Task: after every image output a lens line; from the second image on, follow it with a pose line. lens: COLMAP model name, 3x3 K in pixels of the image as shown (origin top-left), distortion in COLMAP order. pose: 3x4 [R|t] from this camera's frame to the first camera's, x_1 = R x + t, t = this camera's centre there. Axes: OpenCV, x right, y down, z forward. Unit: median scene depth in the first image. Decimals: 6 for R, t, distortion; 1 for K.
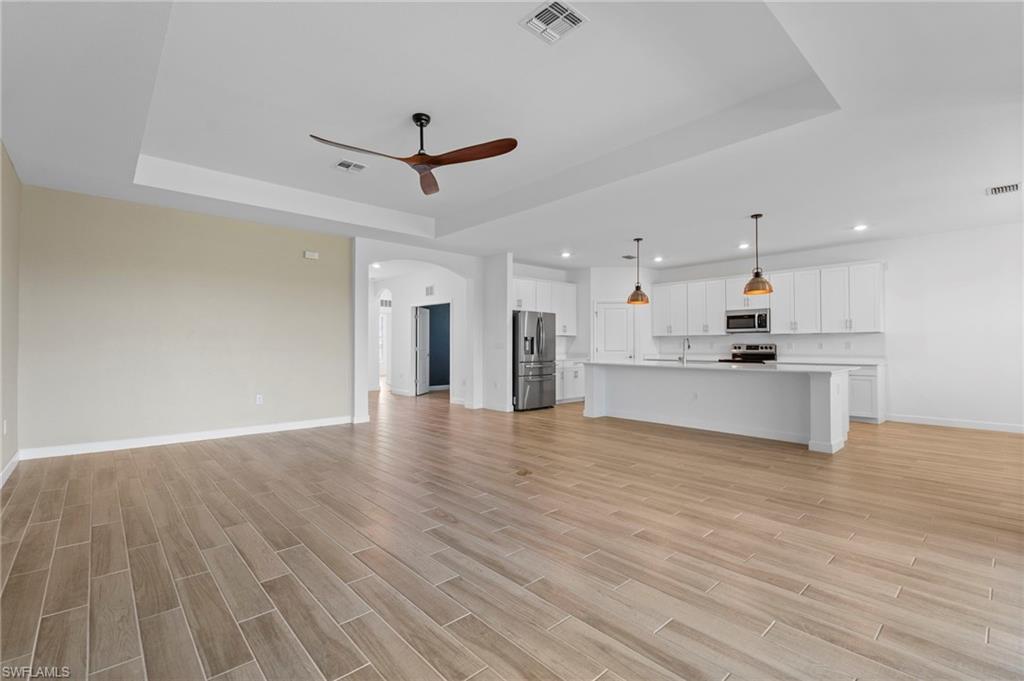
lens RADIAL K [[462.9, 0, 510.3], [0, 462.9, 334.9], [0, 0, 1]] dist [0.006368, -0.002486]
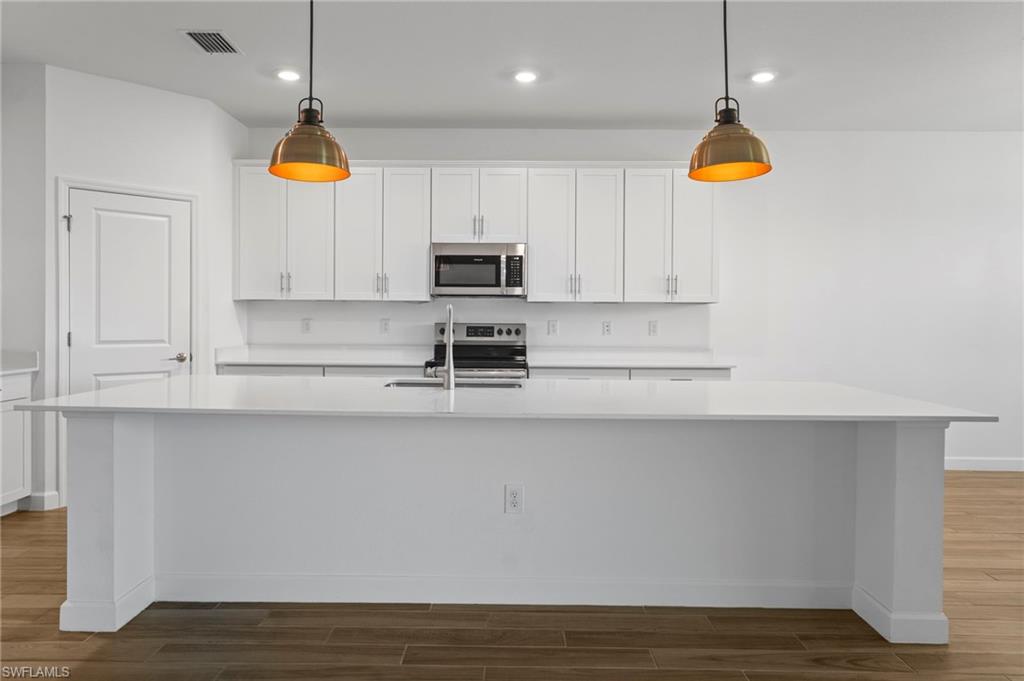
lens RADIAL K [[711.3, 0, 508.0], [0, 711.3, 322.2], [0, 0, 1]] dist [-0.002418, 0.011464]
pose [[0.676655, 0.003406, 0.736292, 0.042279], [-0.023820, 0.999567, 0.017267, 0.006842], [-0.735915, -0.029222, 0.676444, 0.550329]]
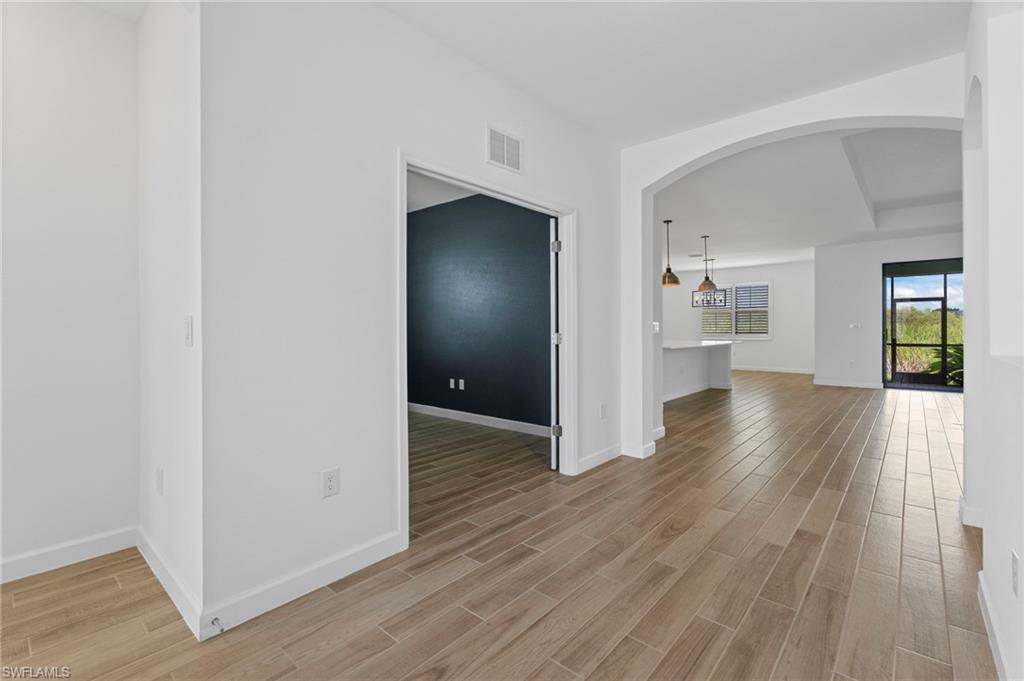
lens RADIAL K [[462.9, 0, 510.9], [0, 462.9, 339.9], [0, 0, 1]] dist [0.006368, -0.002486]
pose [[-0.108758, -0.020715, 0.993852, -0.580358], [-0.015983, 0.999690, 0.019088, 0.027989], [-0.993940, -0.013809, -0.109055, 1.248745]]
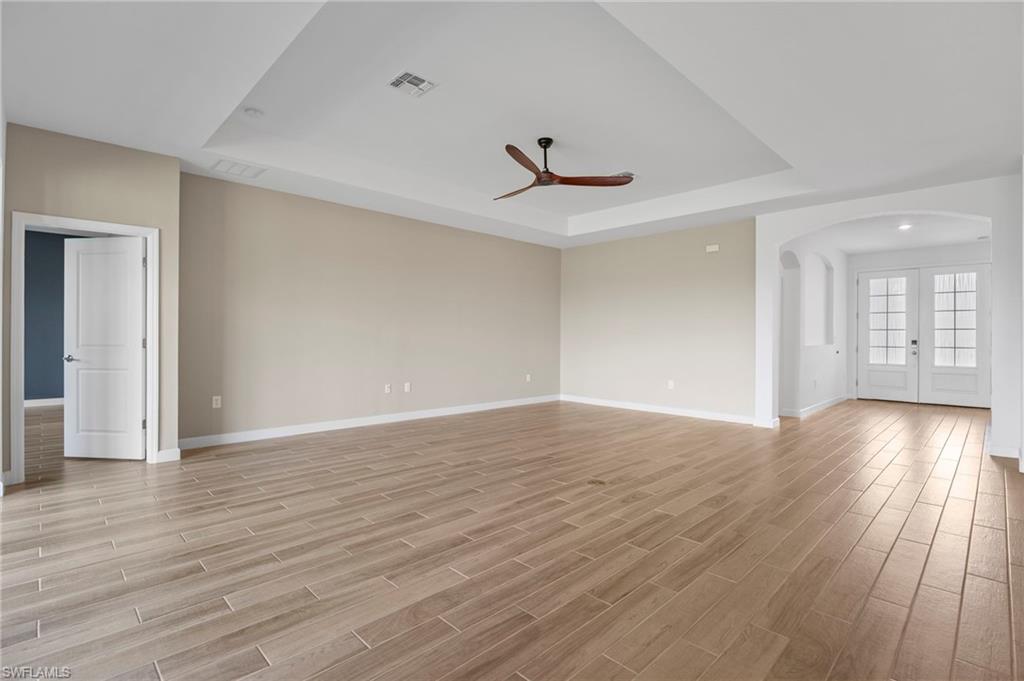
lens RADIAL K [[487.0, 0, 506.2], [0, 487.0, 336.3], [0, 0, 1]] dist [-0.017115, 0.002832]
pose [[0.025071, -0.000290, -0.999686, 0.495280], [0.015274, 0.999883, 0.000093, 0.009506], [0.999569, -0.015272, 0.025073, 0.421607]]
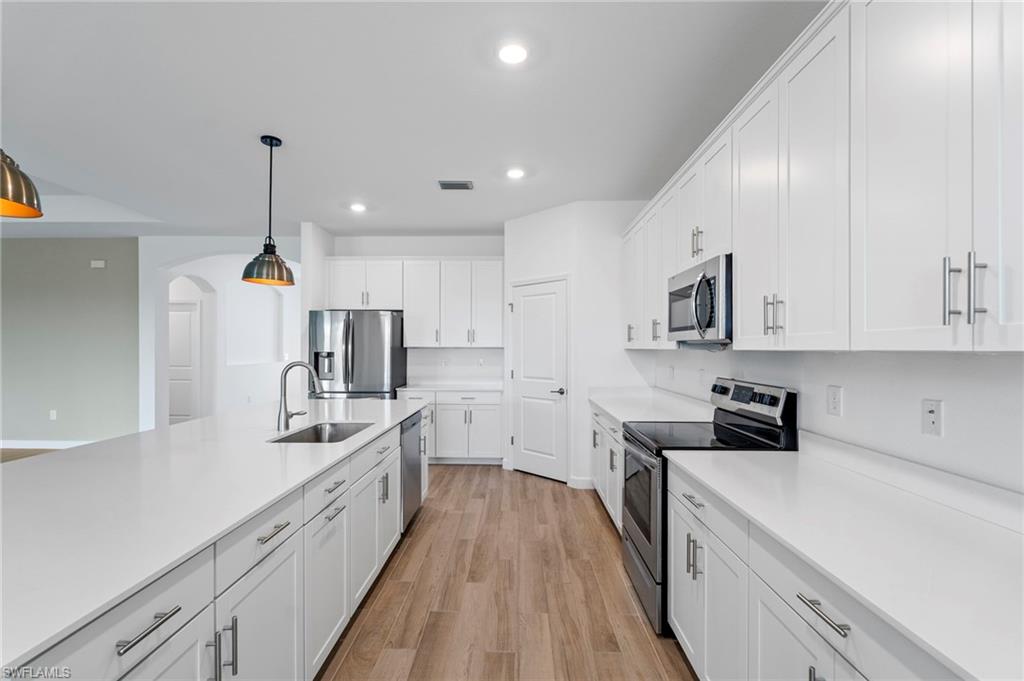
lens RADIAL K [[462.9, 0, 508.5], [0, 462.9, 347.4], [0, 0, 1]] dist [0.006368, -0.002486]
pose [[0.722092, 0.003125, -0.691789, 0.654293], [0.011956, 0.999784, 0.016996, -0.009443], [0.691693, -0.020544, 0.721899, 0.722100]]
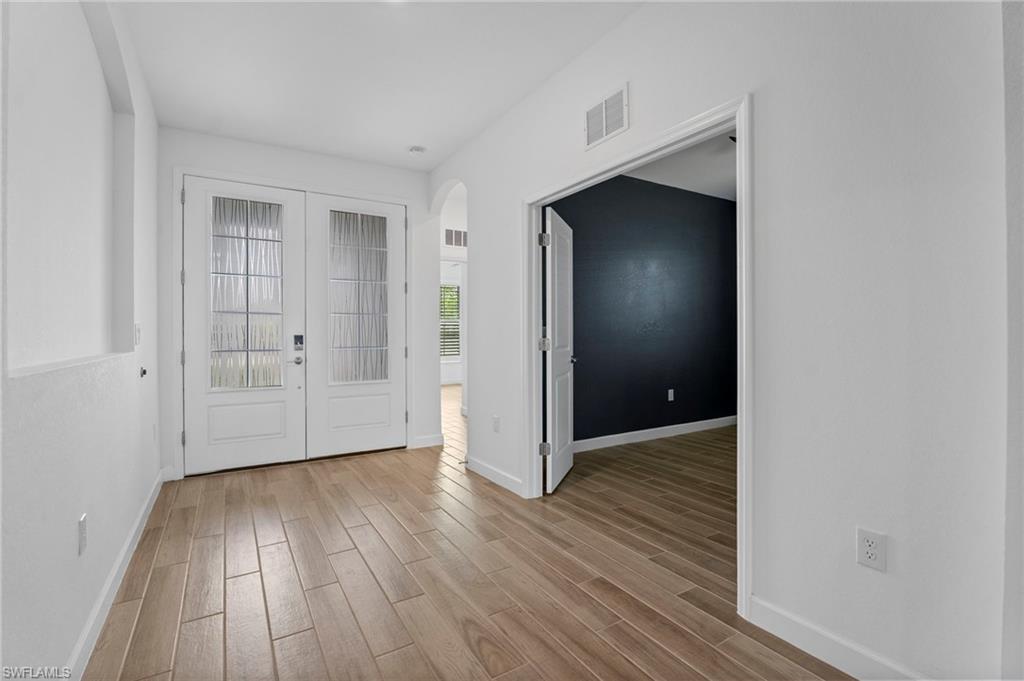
lens RADIAL K [[462.9, 0, 492.1], [0, 462.9, 335.1], [0, 0, 1]] dist [0.006368, -0.002486]
pose [[0.975599, -0.003544, -0.219529, -0.217999], [0.008794, 0.999698, 0.022944, 0.021575], [0.219382, -0.024314, 0.975336, 0.894026]]
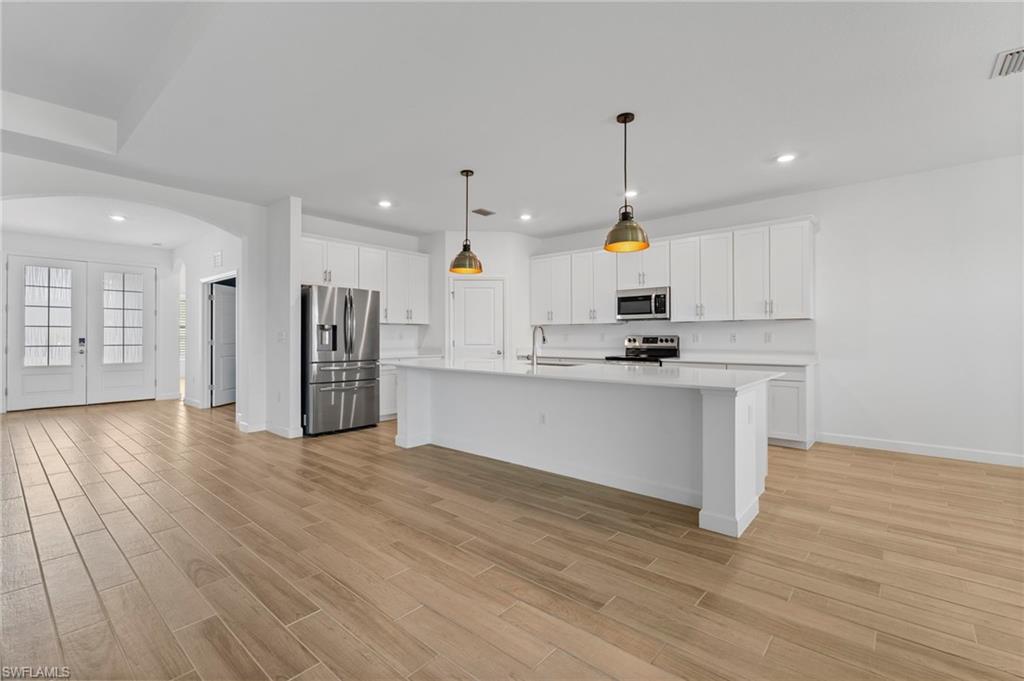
lens RADIAL K [[458.0, 0, 513.3], [0, 458.0, 333.2], [0, 0, 1]] dist [-0.009069, 0.002095]
pose [[0.992997, 0.000400, 0.118140, 0.230016], [-0.002042, 0.999903, 0.013777, 0.006929], [-0.118123, -0.013922, 0.992901, 0.313649]]
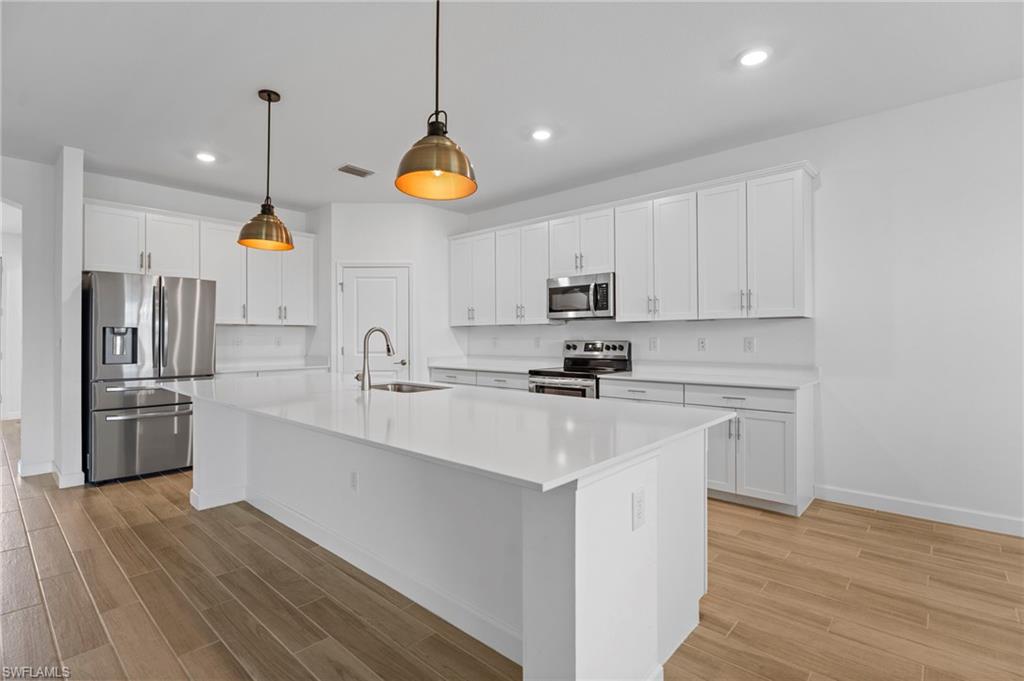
lens RADIAL K [[487.0, 0, 514.5], [0, 487.0, 333.1], [0, 0, 1]] dist [-0.017115, 0.002832]
pose [[0.994852, -0.000980, 0.101337, 0.393990], [-0.000241, 0.999928, 0.012029, 0.004490], [-0.101341, -0.011992, 0.994779, 0.468946]]
